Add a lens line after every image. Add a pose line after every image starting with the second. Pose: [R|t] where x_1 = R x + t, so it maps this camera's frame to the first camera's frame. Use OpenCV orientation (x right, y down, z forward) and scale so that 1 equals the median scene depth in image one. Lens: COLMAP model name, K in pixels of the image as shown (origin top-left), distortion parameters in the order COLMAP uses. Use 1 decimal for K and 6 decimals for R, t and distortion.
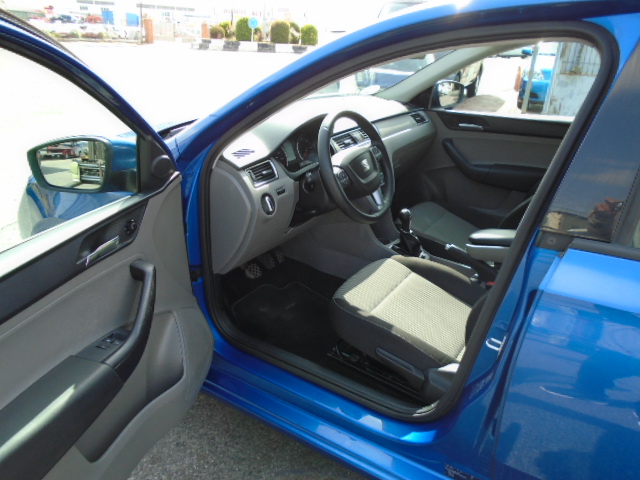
lens RADIAL K [[499.5, 0, 318.3], [0, 499.5, 235.0], [0, 0, 1]] dist [-0.021435, 0.020651]
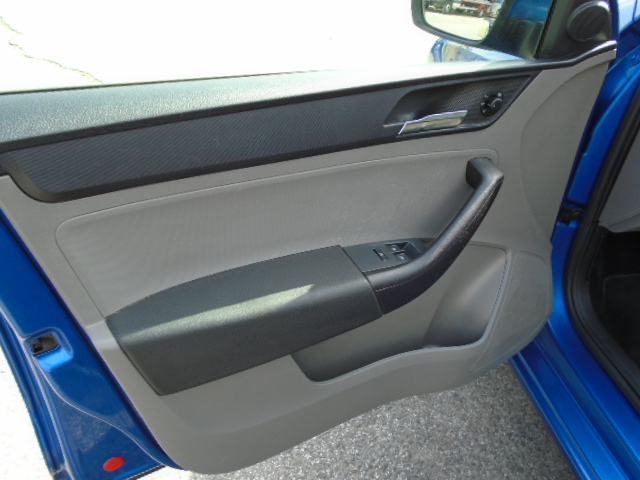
lens RADIAL K [[499.5, 0, 303.7], [0, 499.5, 229.9], [0, 0, 1]] dist [-0.021435, 0.020651]
pose [[0.647065, 0.420756, -0.635823, -0.046532], [-0.306770, 0.907133, 0.288102, 0.015568], [0.697997, 0.008631, 0.716049, 0.288579]]
